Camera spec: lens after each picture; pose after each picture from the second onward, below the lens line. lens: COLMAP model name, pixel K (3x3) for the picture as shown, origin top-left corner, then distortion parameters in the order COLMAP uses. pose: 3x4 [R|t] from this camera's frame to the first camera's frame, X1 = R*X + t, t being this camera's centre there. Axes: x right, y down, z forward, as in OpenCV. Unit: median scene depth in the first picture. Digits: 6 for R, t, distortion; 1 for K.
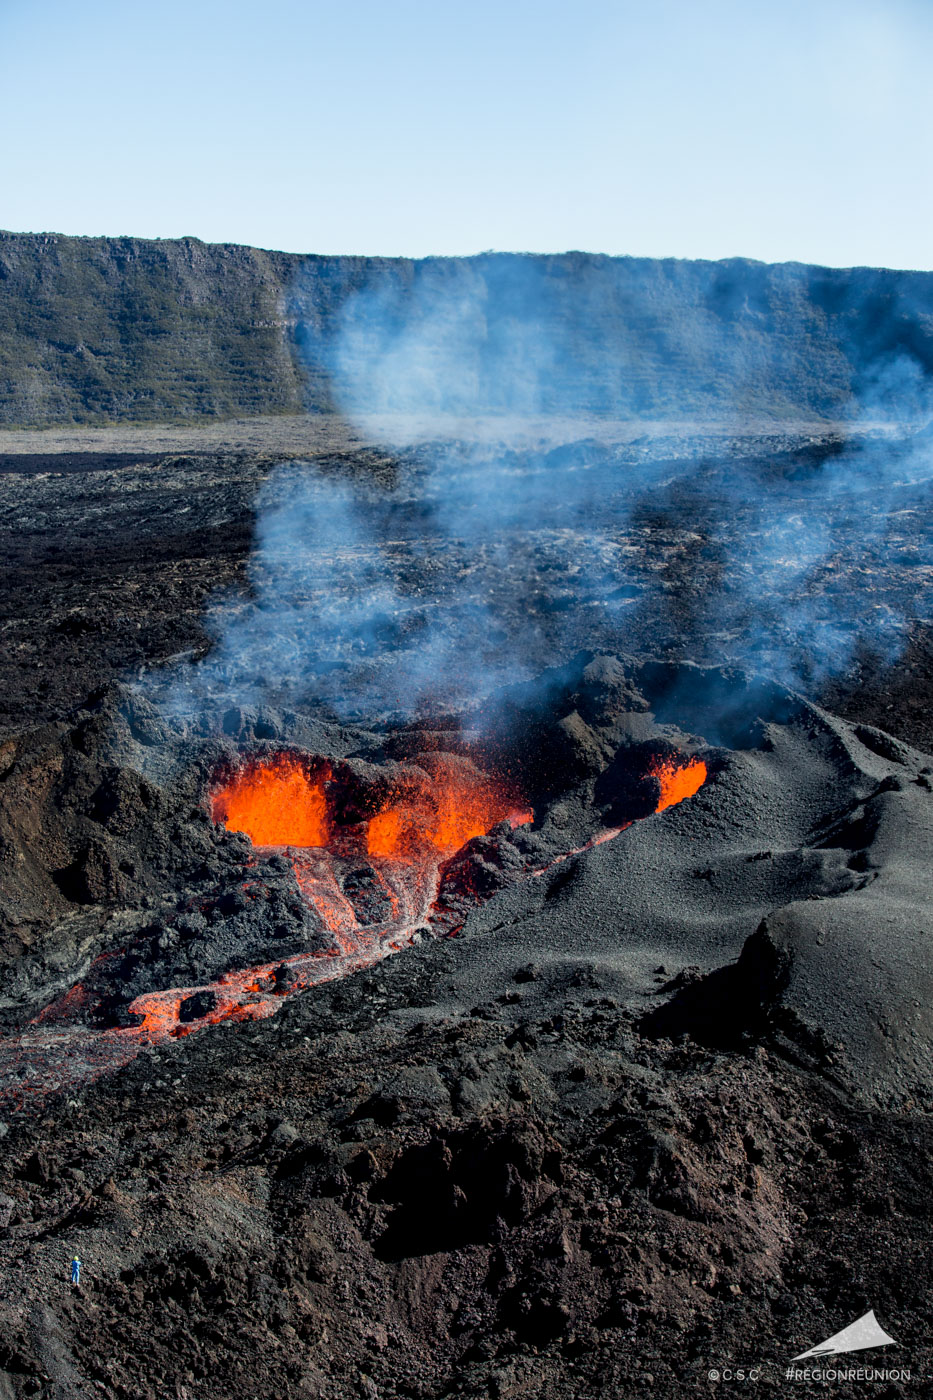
lens RADIAL K [[2812.9, 0, 407.4], [0, 2812.9, 728.3], [0, 0, 1]] dist [-0.296903, 0.000790]
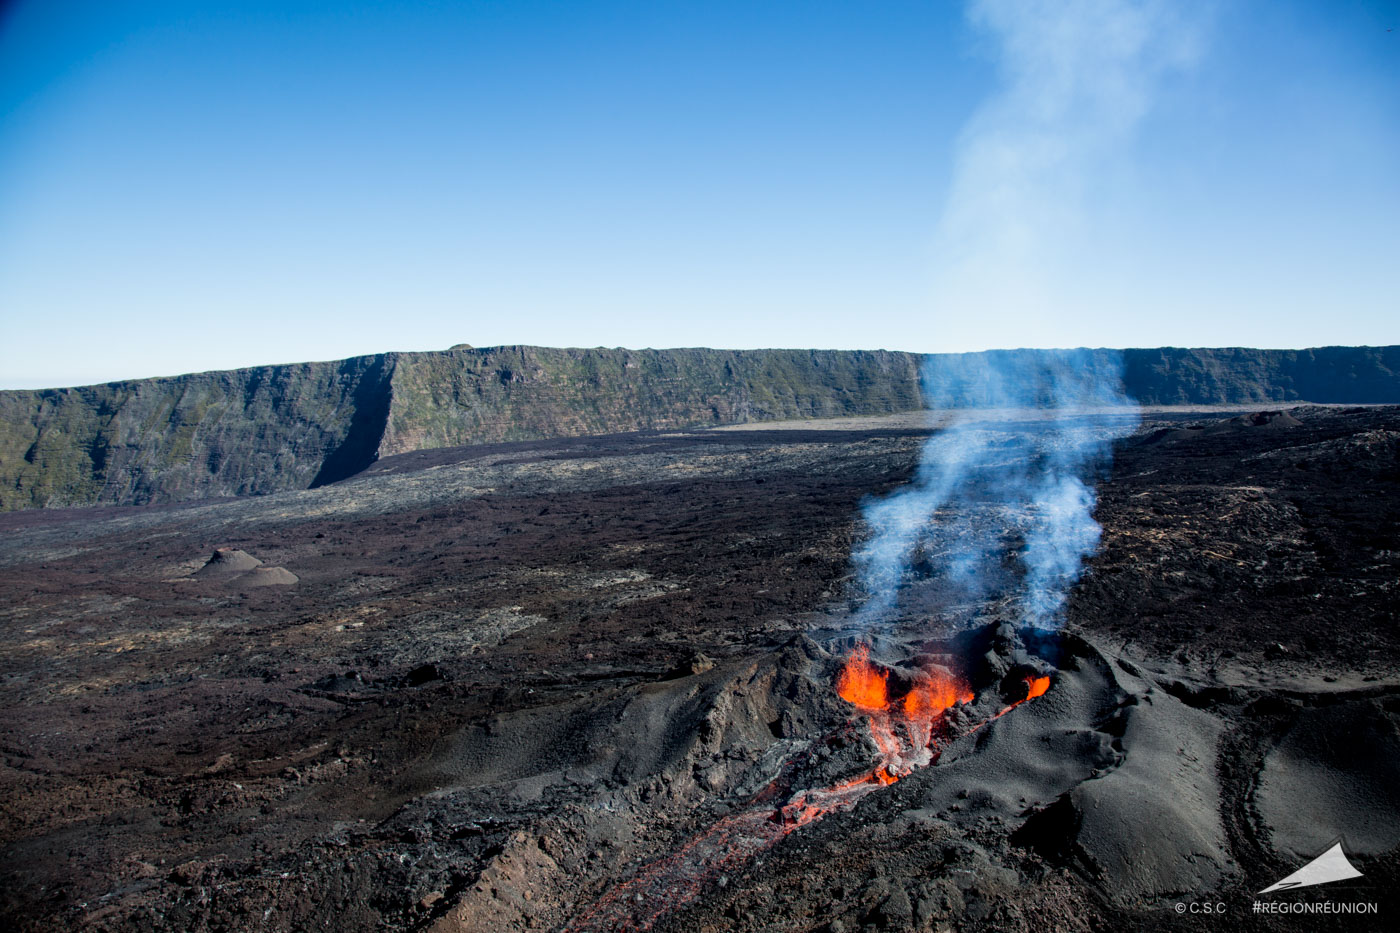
lens RADIAL K [[954.1, 0, 708.1], [0, 954.1, 471.2], [0, 0, 1]] dist [-0.132023, 0.086075]
pose [[0.964626, -0.017409, -0.263049, 0.041948], [0.006873, 0.999139, -0.040920, -0.133383], [0.263534, 0.037664, 0.963914, 0.180396]]
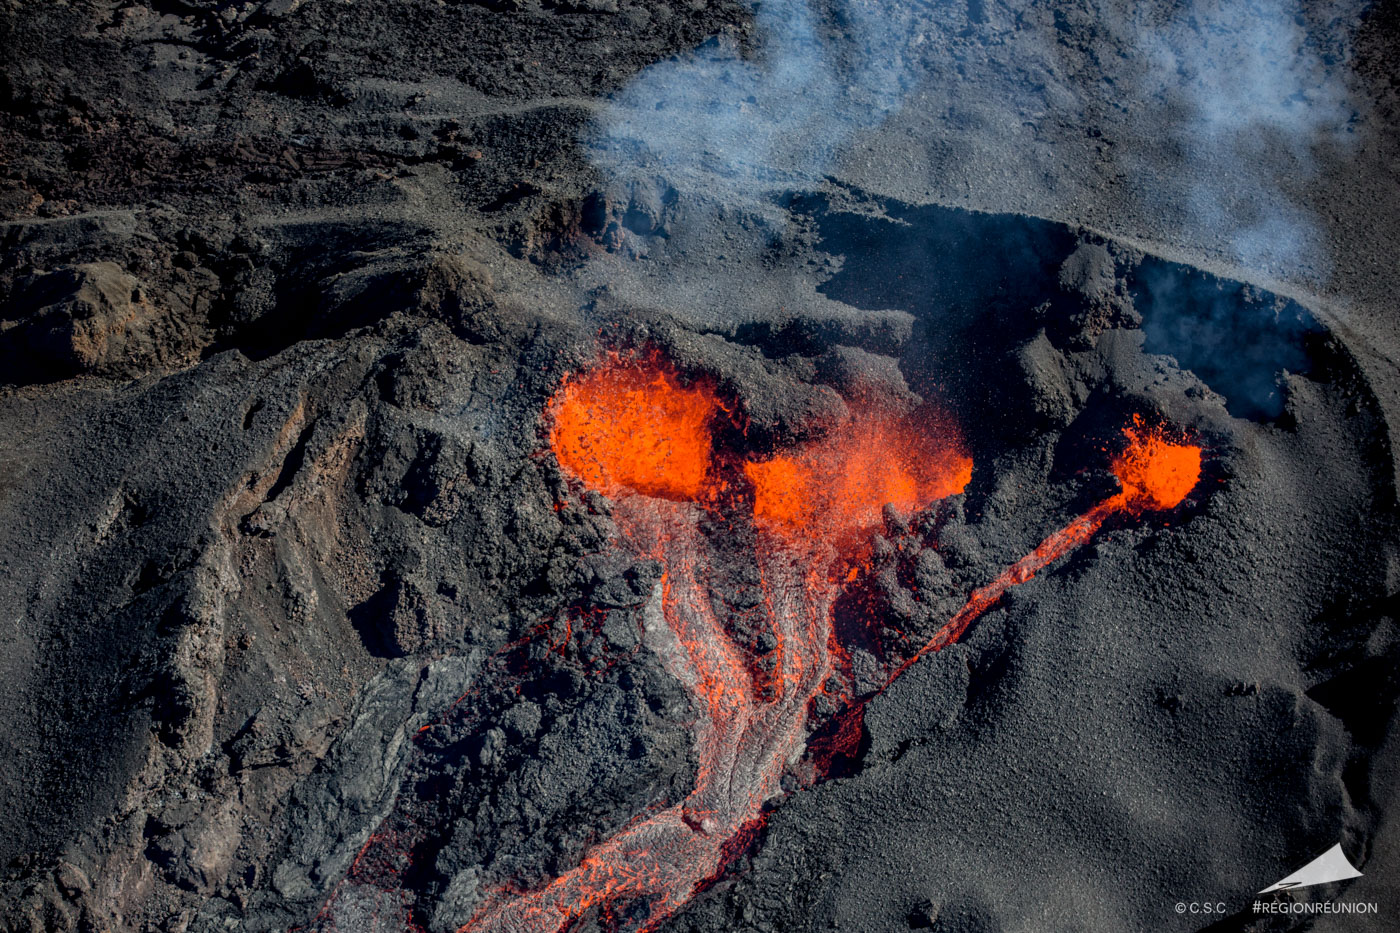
lens RADIAL K [[4275.9, 0, 700.0], [0, 4275.9, 466.5], [0, 0, 1]] dist [0.055322, 0.686151]
pose [[0.997277, 0.067903, -0.028760, 0.003553], [-0.040498, 0.830240, 0.555933, -0.652794], [0.061627, -0.553255, 0.830729, 0.019230]]
